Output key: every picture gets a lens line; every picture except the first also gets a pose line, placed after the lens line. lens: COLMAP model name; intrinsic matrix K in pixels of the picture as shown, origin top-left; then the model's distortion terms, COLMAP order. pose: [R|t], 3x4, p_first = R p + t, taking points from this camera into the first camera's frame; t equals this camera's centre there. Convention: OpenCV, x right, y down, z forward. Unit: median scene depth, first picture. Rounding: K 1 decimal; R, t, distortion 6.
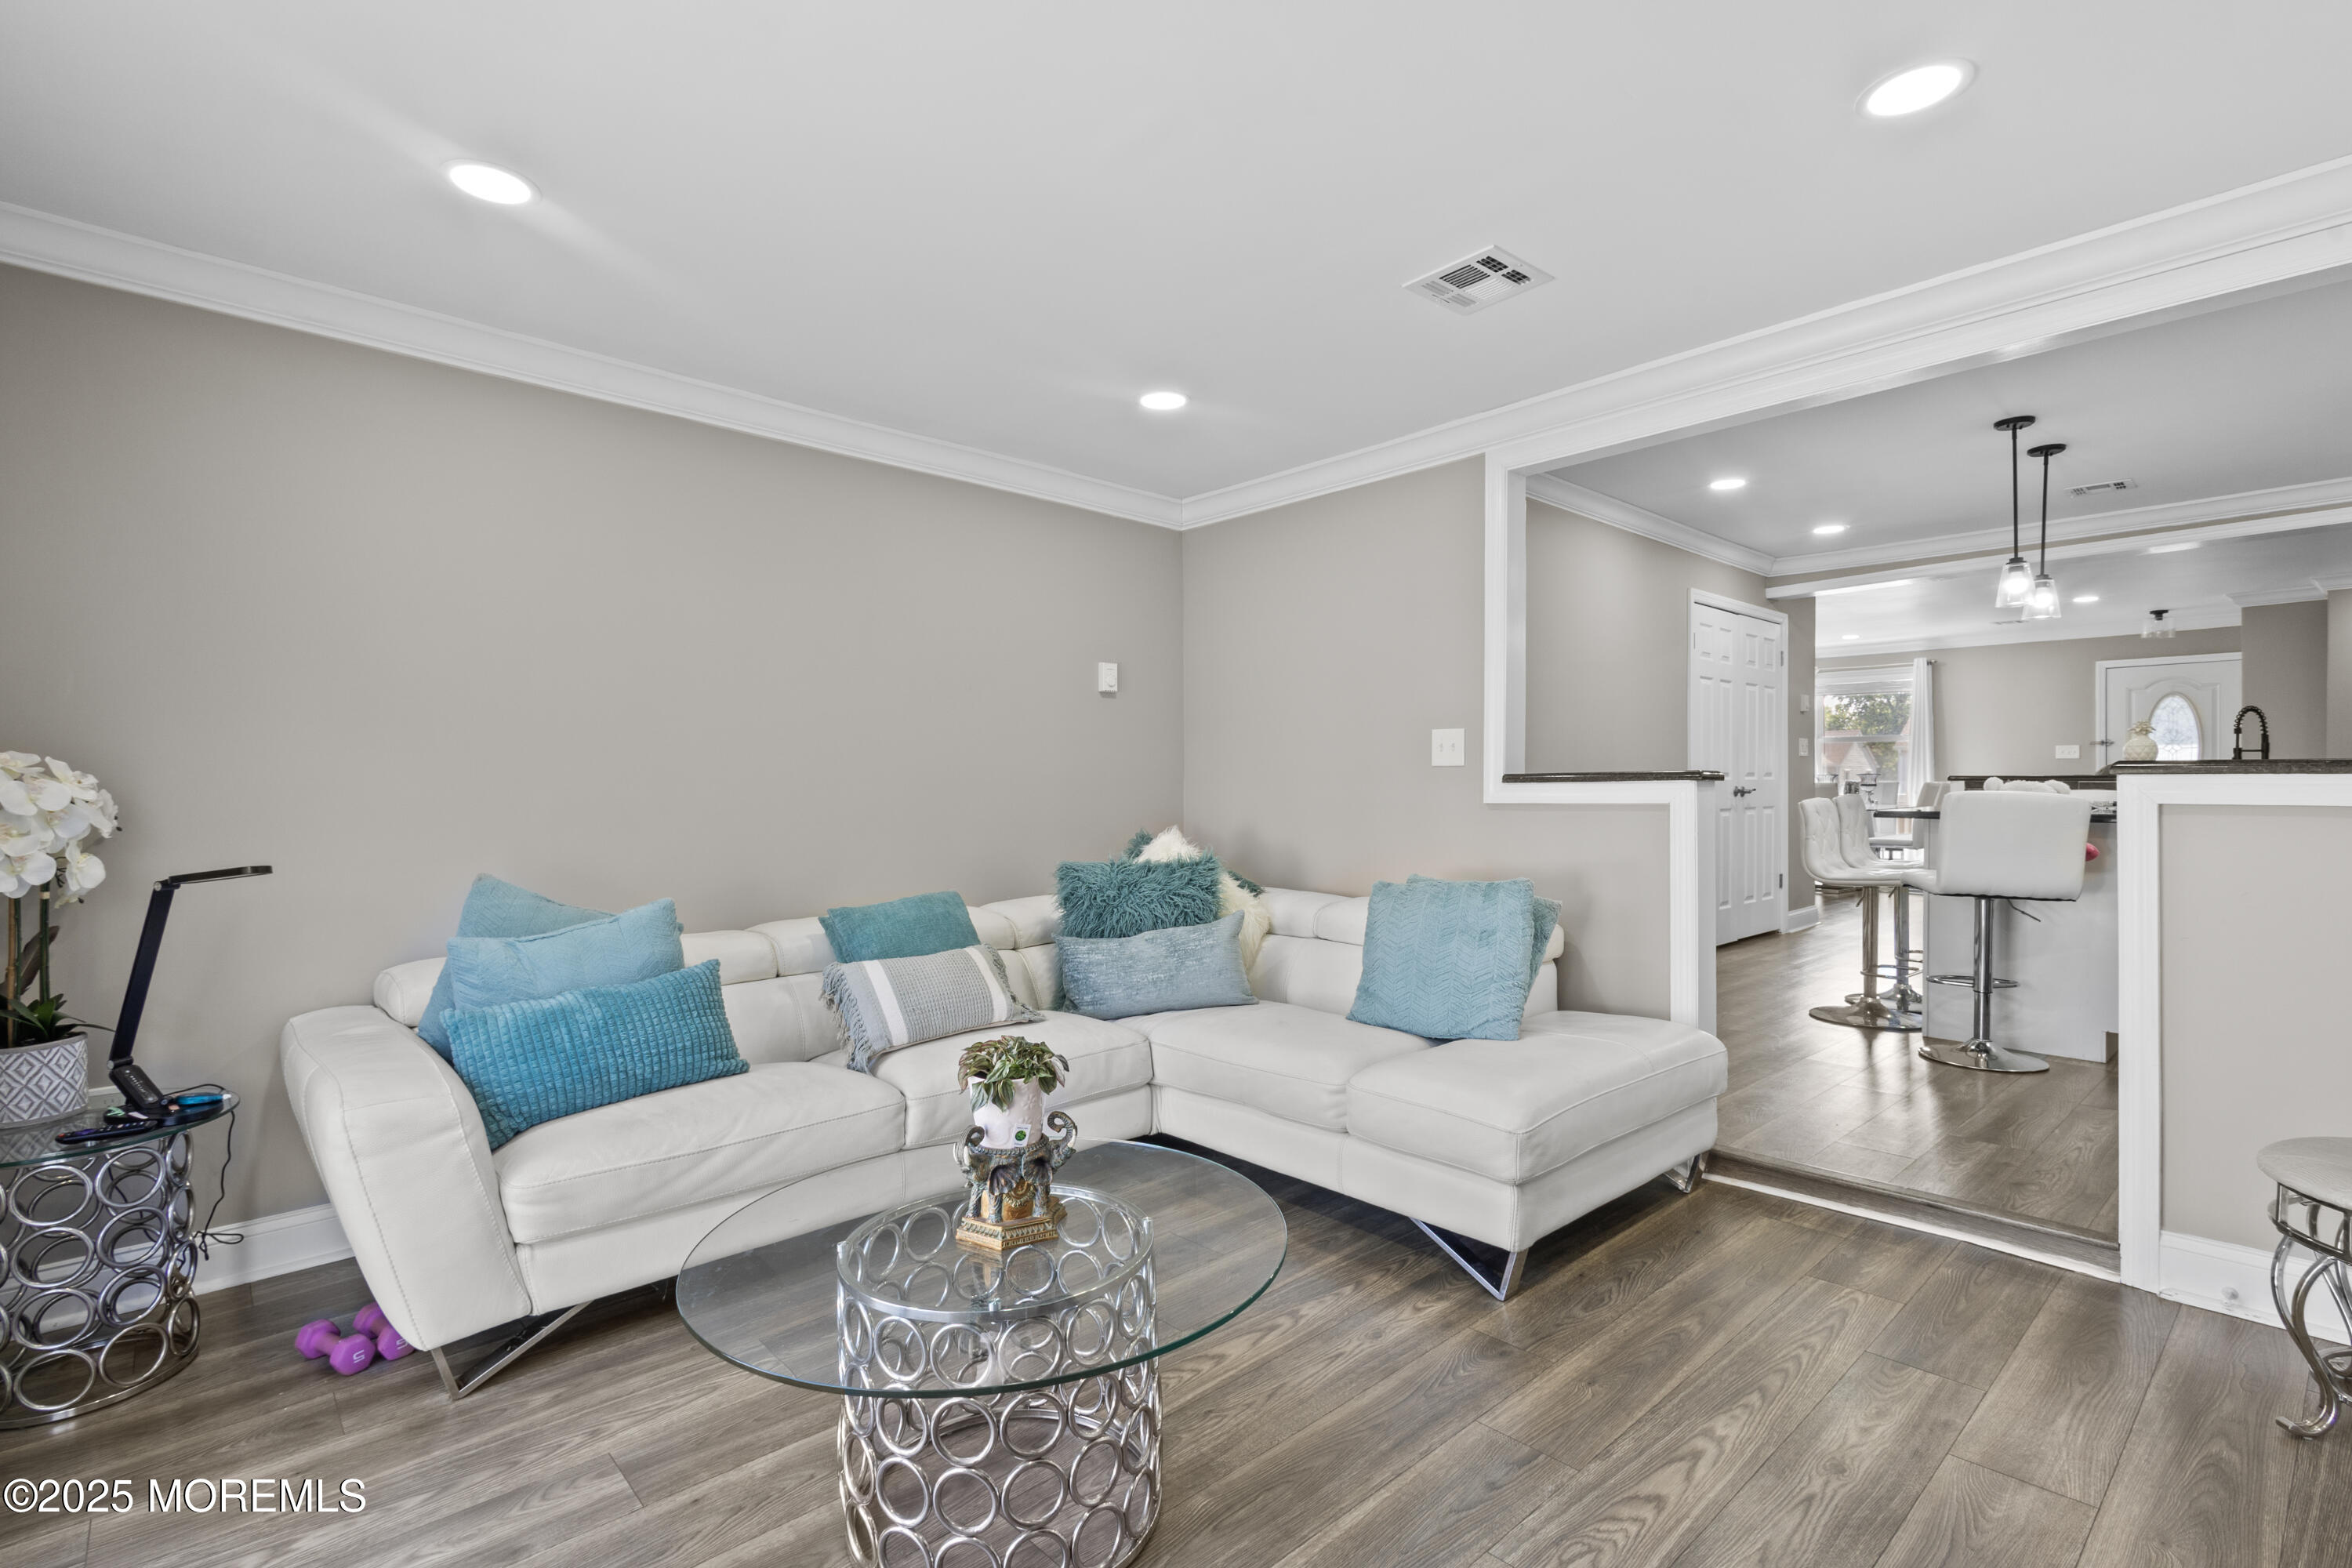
lens RADIAL K [[1093.8, 0, 1159.7], [0, 1093.8, 783.5], [0, 0, 1]] dist [0.008351, -0.001287]
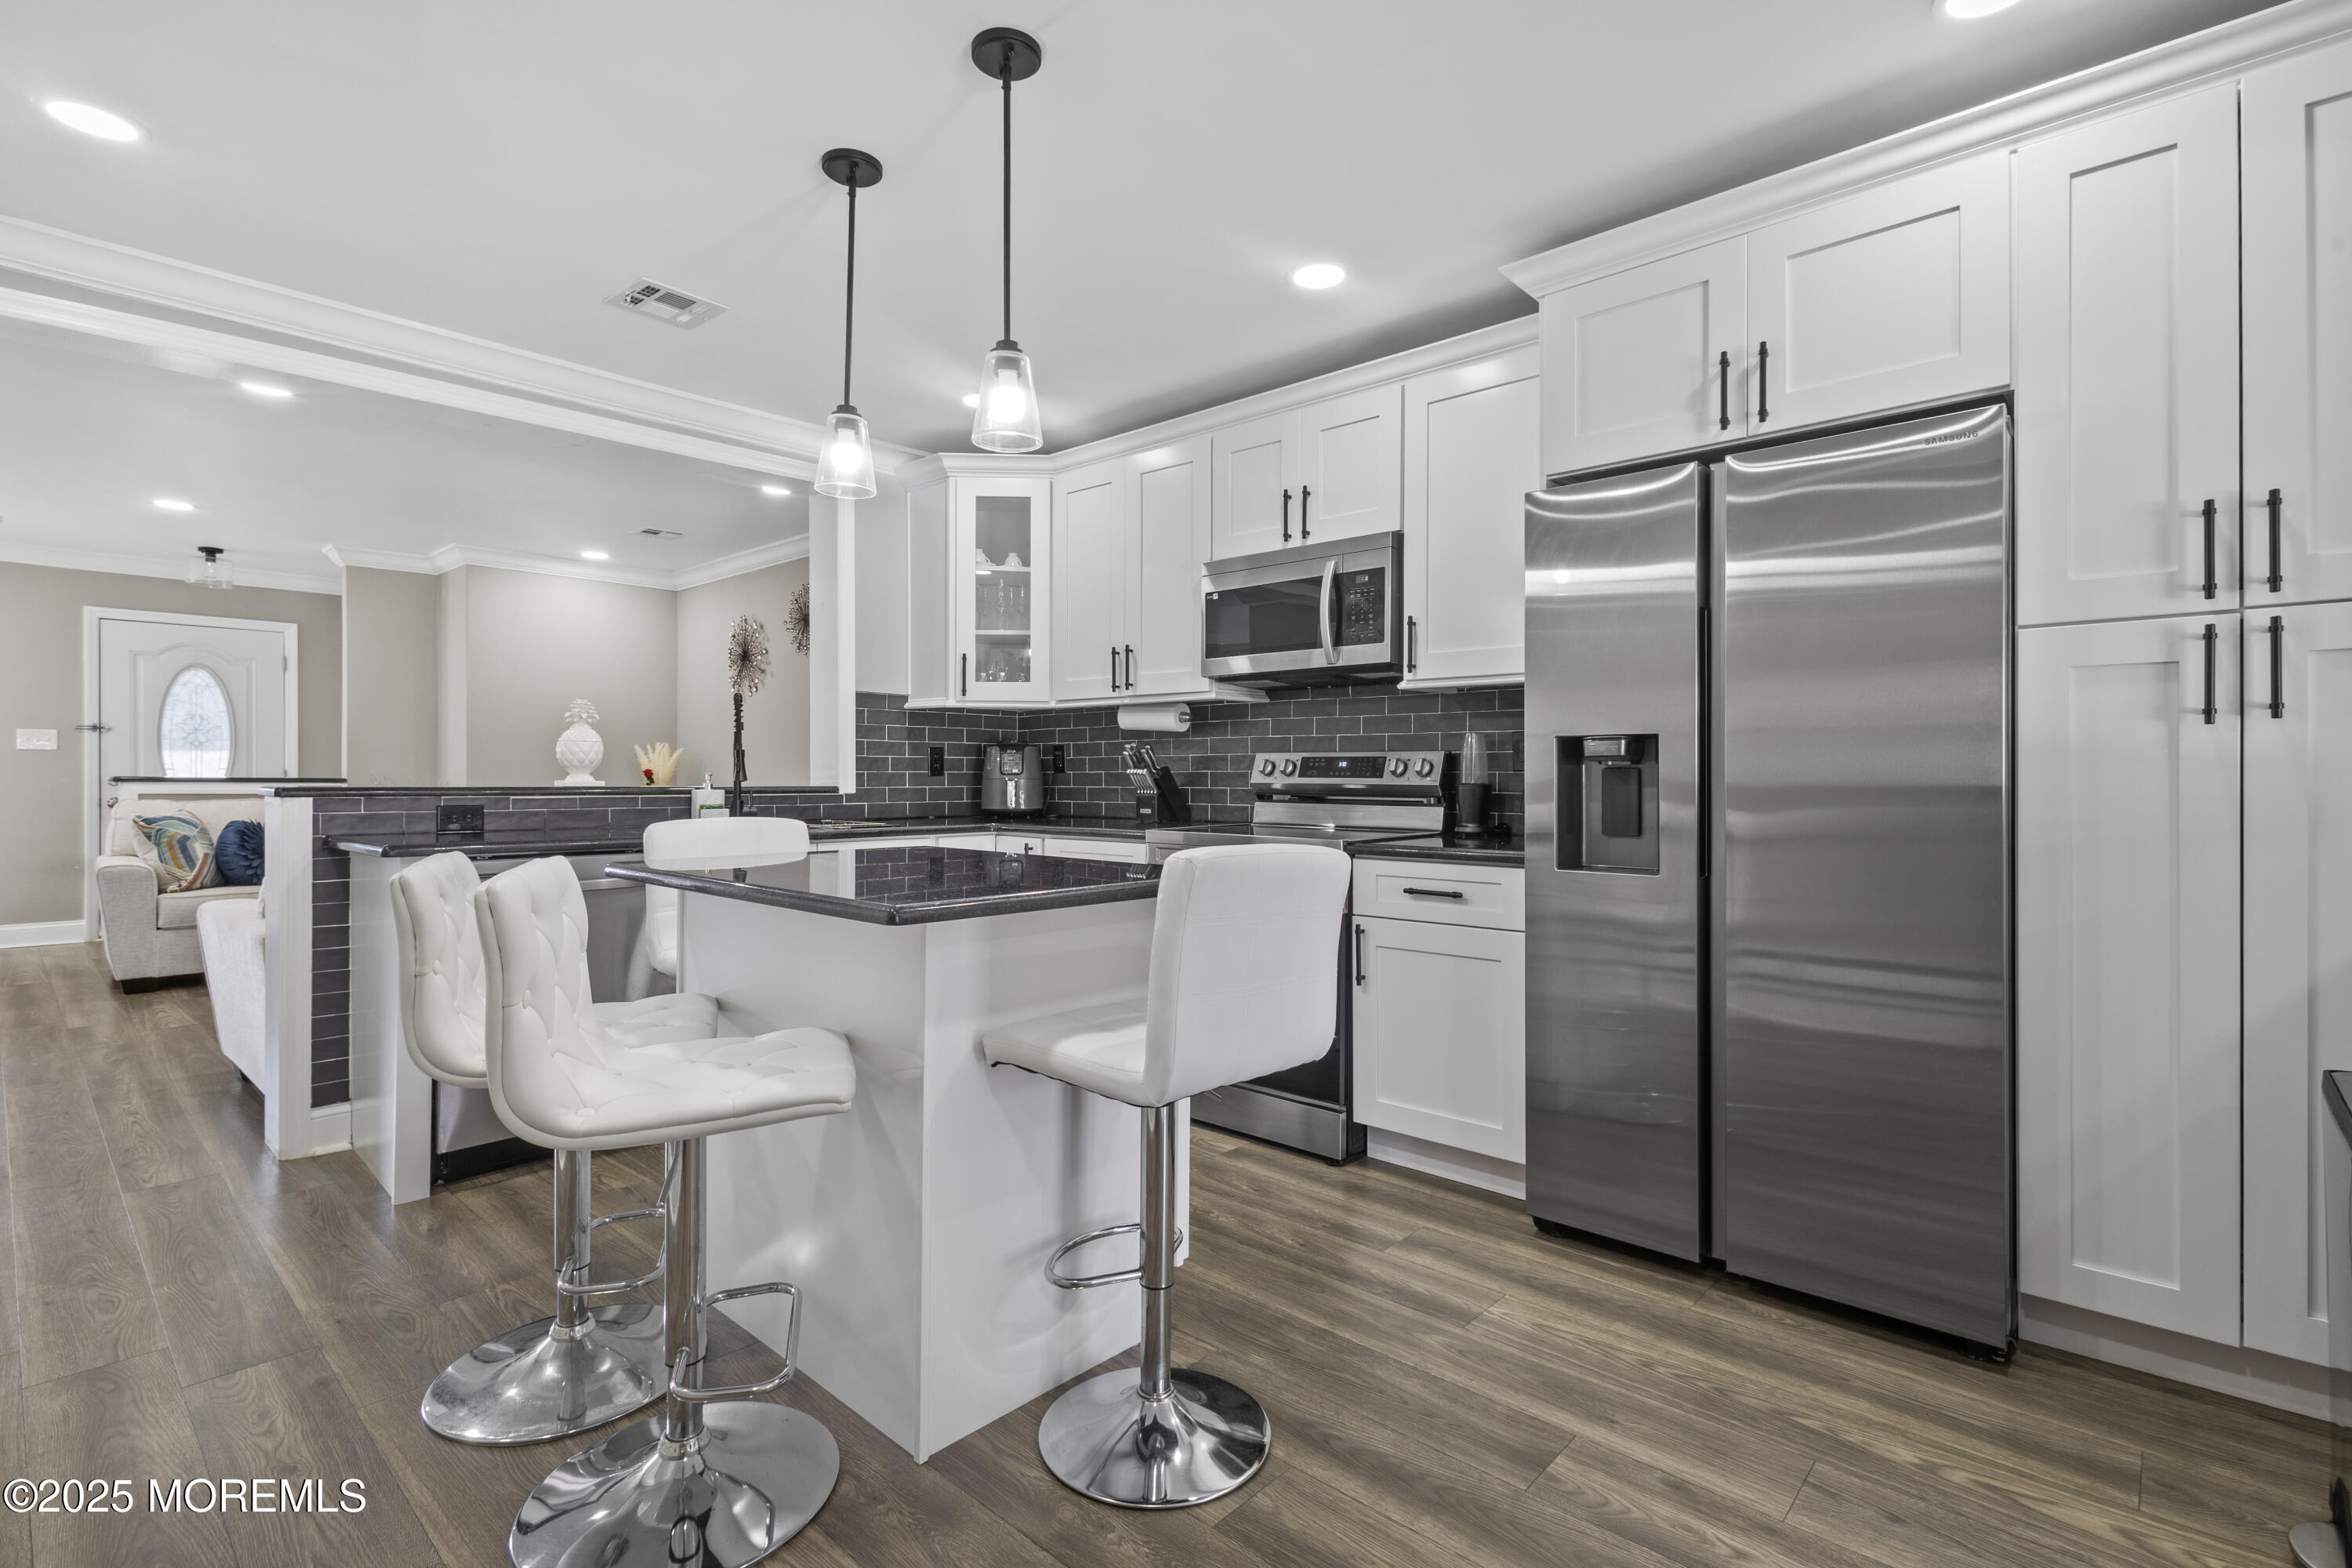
lens RADIAL K [[1093.8, 0, 1171.6], [0, 1093.8, 774.0], [0, 0, 1]] dist [0.008351, -0.001287]
pose [[-0.090858, 0.004980, 0.995851, 0.139105], [-0.002641, 0.999983, -0.005241, -0.007878], [-0.995860, -0.003106, -0.090844, 0.443993]]
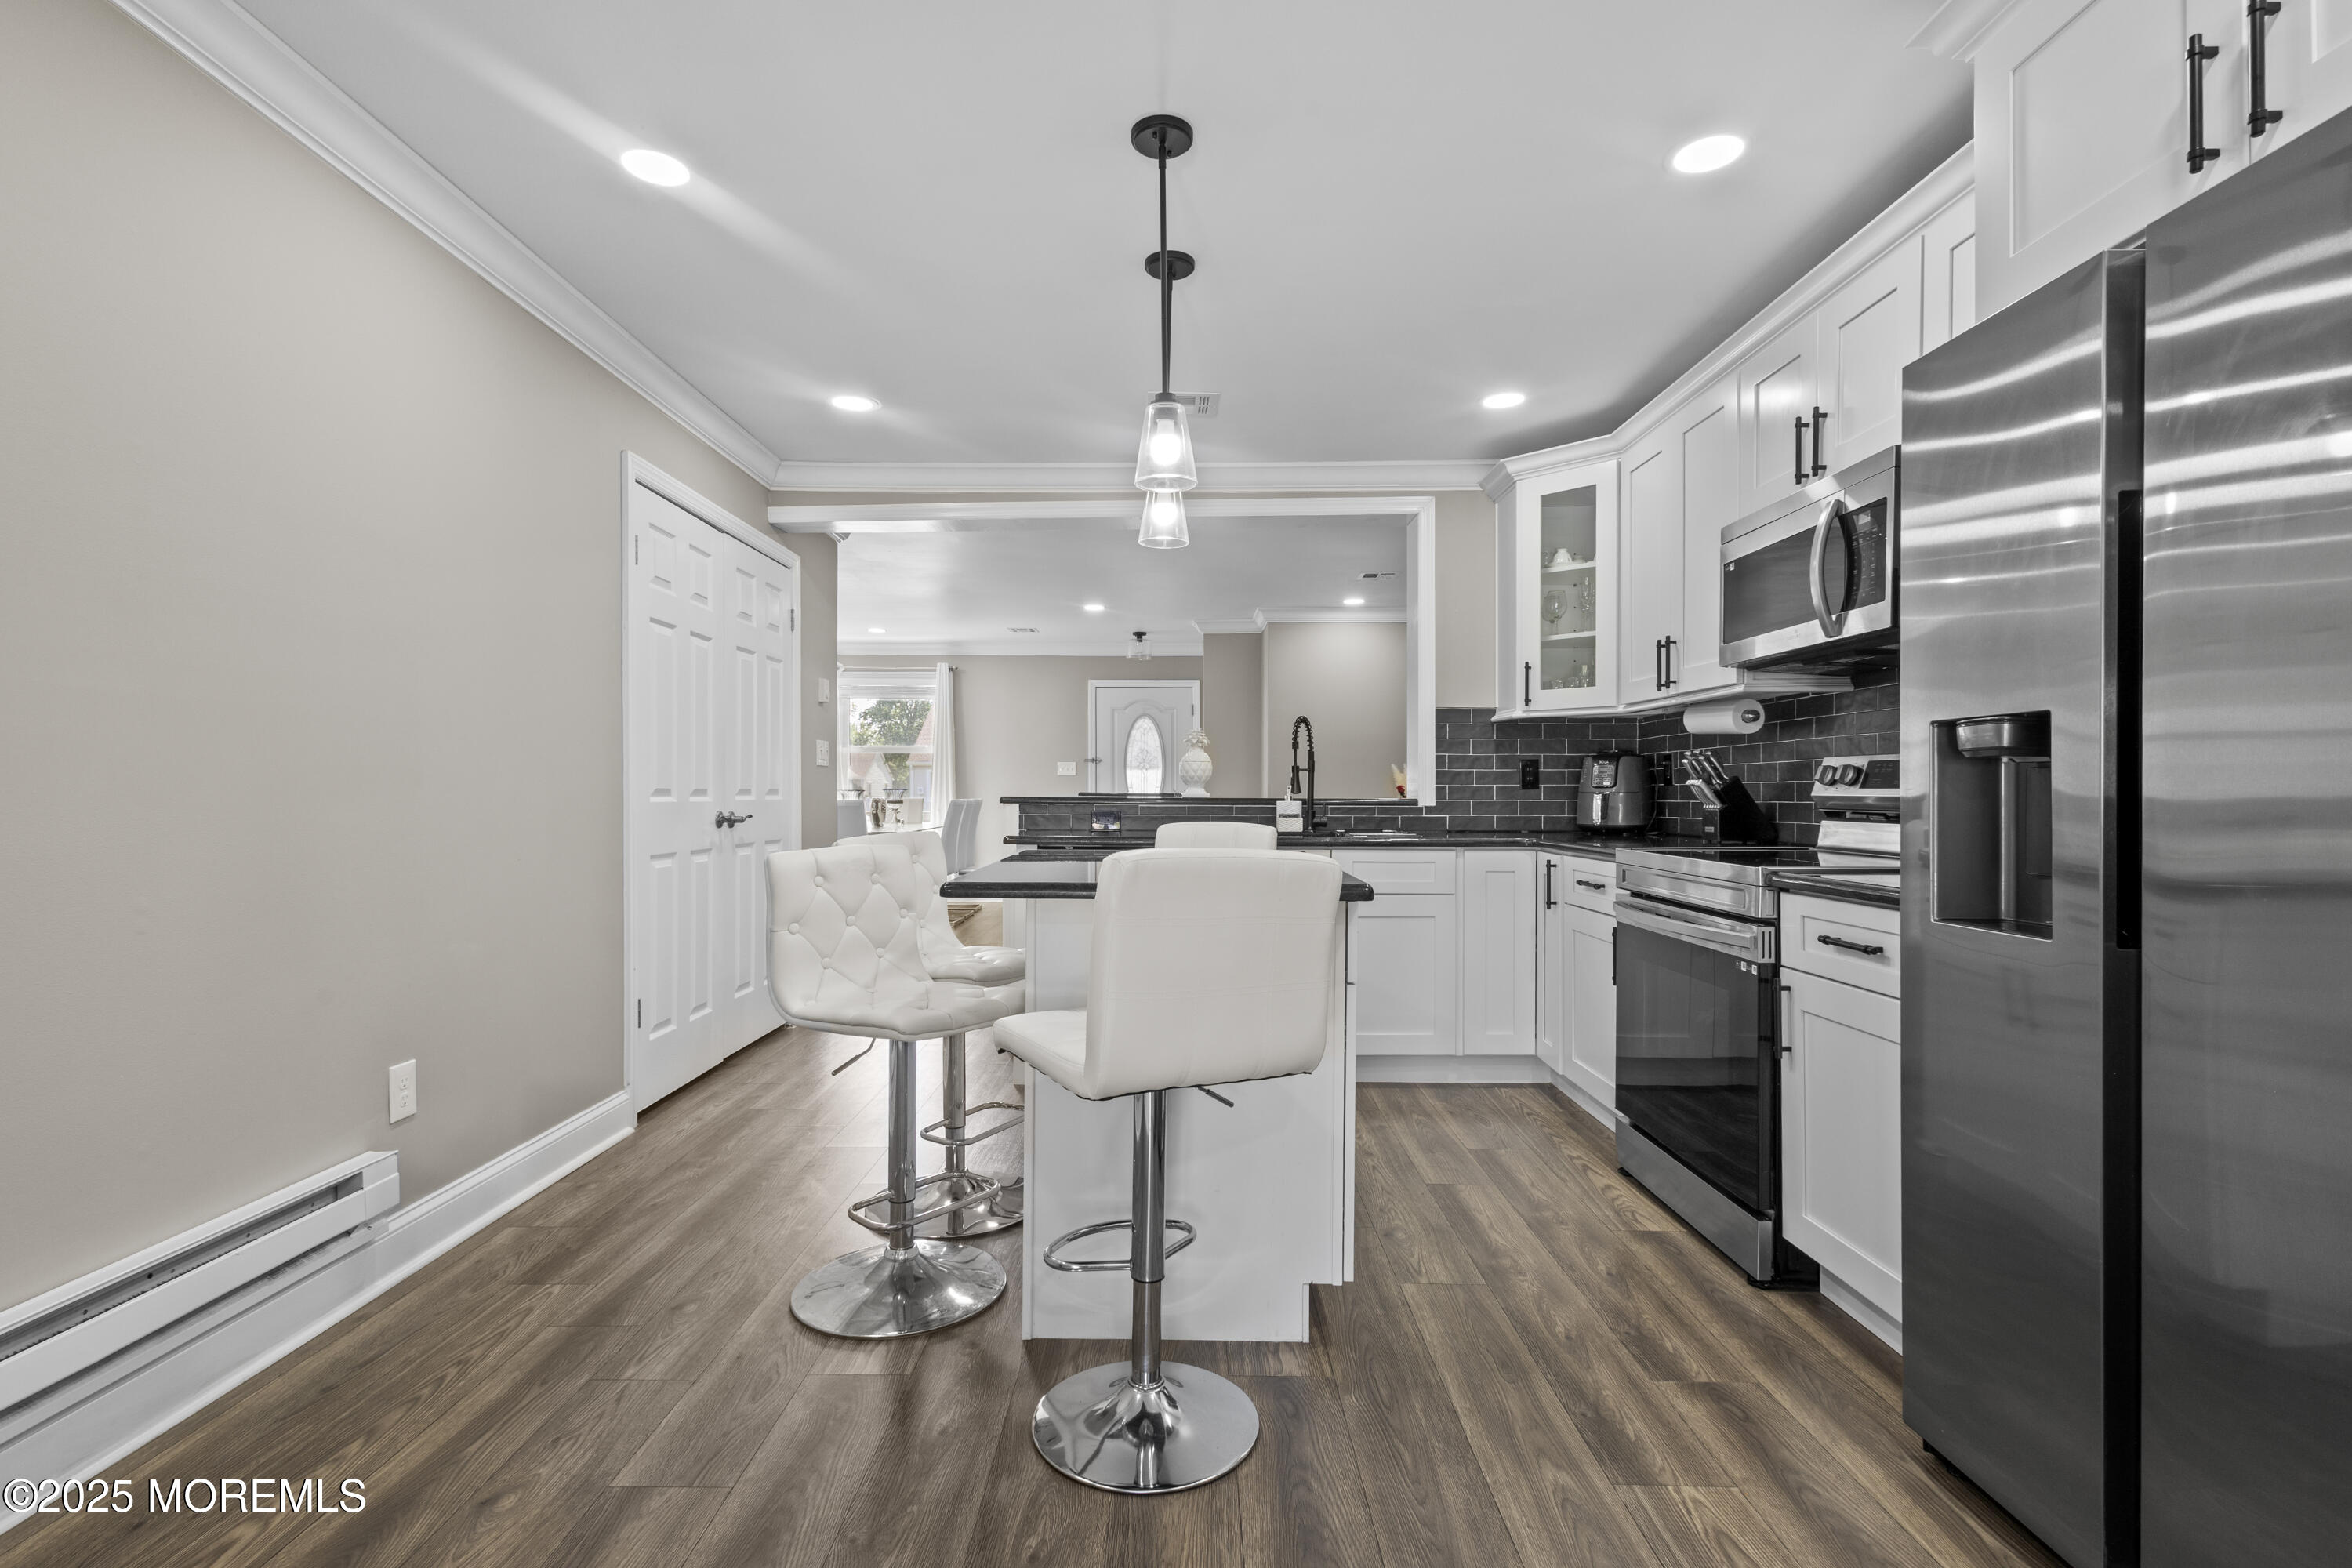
lens RADIAL K [[1093.8, 0, 1168.9], [0, 1093.8, 797.5], [0, 0, 1]] dist [0.008351, -0.001287]
pose [[0.677129, 0.001469, 0.735863, 0.180813], [-0.004561, 0.999987, 0.002201, -0.006018], [-0.735850, -0.004847, 0.677127, 0.294164]]
